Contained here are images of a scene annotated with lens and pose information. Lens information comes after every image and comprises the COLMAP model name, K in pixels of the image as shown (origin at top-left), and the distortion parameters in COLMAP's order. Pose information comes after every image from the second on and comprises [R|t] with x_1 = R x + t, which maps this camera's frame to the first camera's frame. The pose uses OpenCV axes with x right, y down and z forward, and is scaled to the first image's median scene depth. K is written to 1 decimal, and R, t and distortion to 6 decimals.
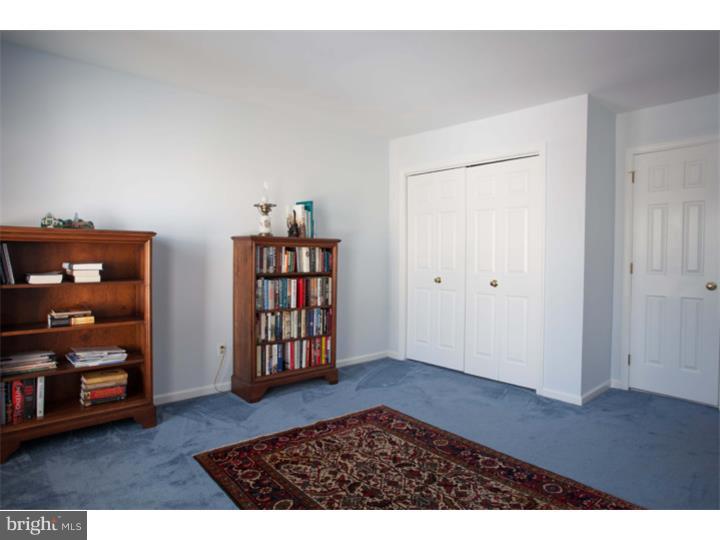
lens RADIAL K [[423.6, 0, 357.6], [0, 423.6, 270.4], [0, 0, 1]] dist [-0.039428, 0.003360]
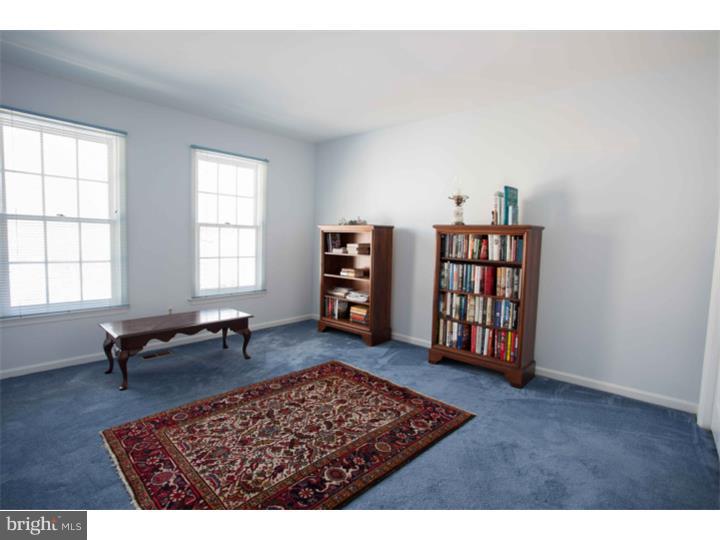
lens RADIAL K [[349.6, 0, 358.8], [0, 349.6, 265.1], [0, 0, 1]] dist [-0.041139, 0.001457]
pose [[0.137502, 0.072985, -0.987809, 0.669717], [-0.060928, 0.996016, 0.065110, -0.019336], [0.988626, 0.051232, 0.141401, 0.613873]]
